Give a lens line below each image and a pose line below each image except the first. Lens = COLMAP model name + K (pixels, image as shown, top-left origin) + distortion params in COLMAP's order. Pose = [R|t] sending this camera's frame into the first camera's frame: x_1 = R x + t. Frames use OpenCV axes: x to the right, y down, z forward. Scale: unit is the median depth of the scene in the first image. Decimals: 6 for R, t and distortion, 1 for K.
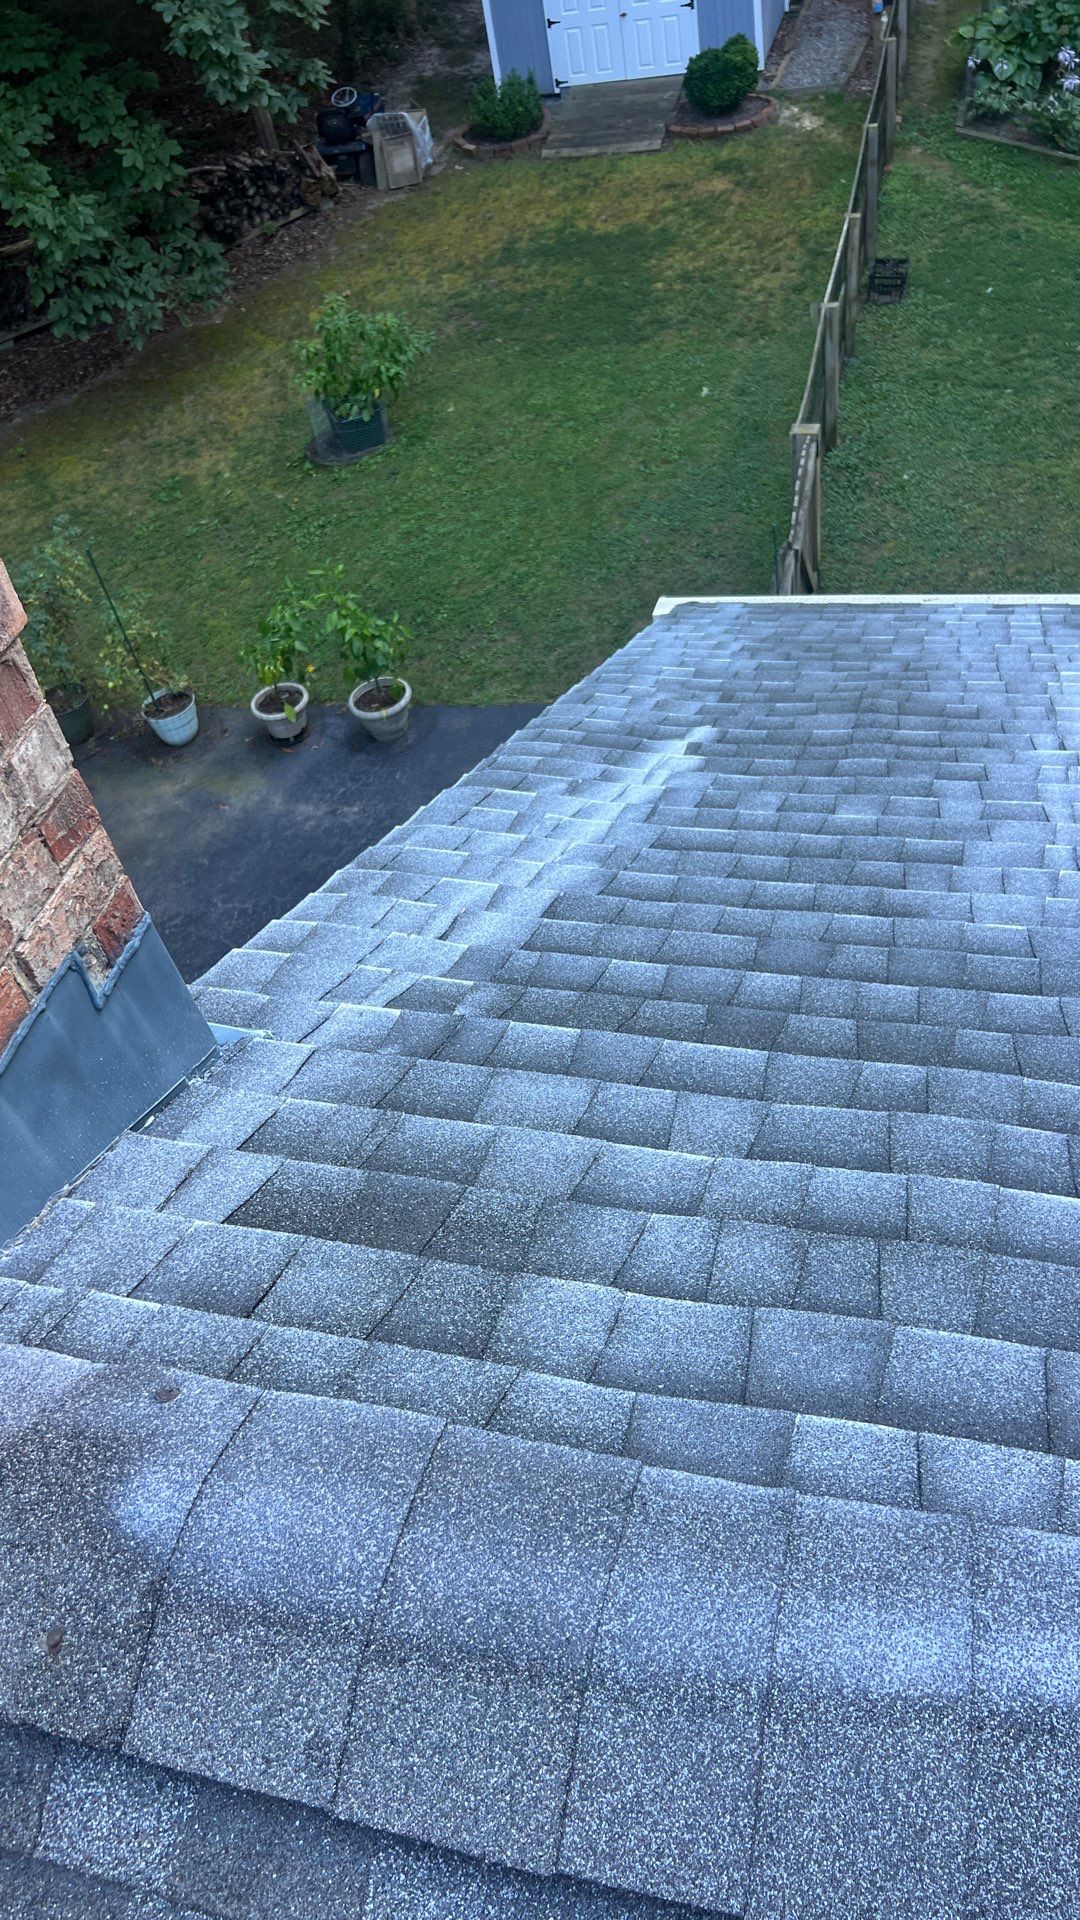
lens RADIAL K [[1379.2, 0, 540.0], [0, 1379.2, 960.0], [0, 0, 1]] dist [0.004545, -0.015347]
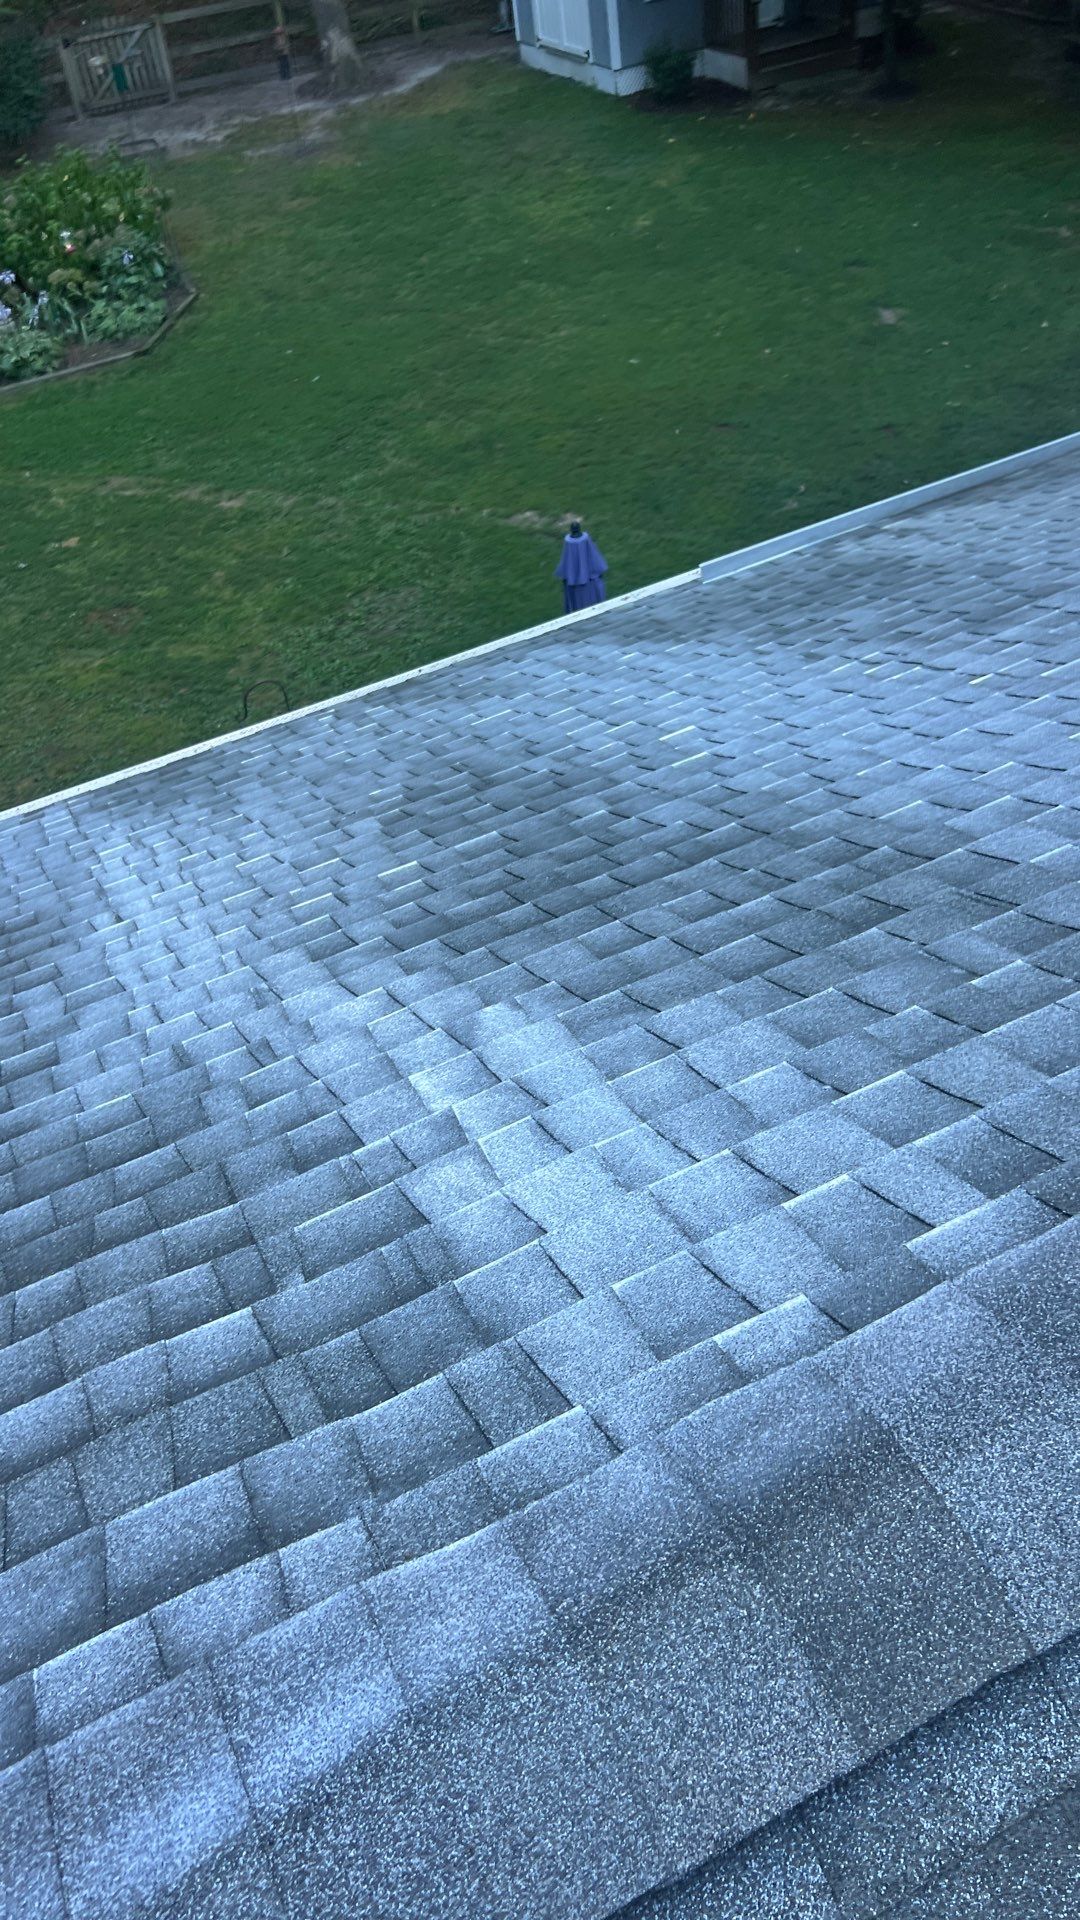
lens RADIAL K [[1379.2, 0, 540.0], [0, 1379.2, 960.0], [0, 0, 1]] dist [0.004545, -0.015347]
pose [[0.774624, -0.381941, 0.504063, 0.155187], [0.445276, 0.895374, -0.005835, 0.044456], [-0.449096, 0.228967, 0.863647, -0.101248]]
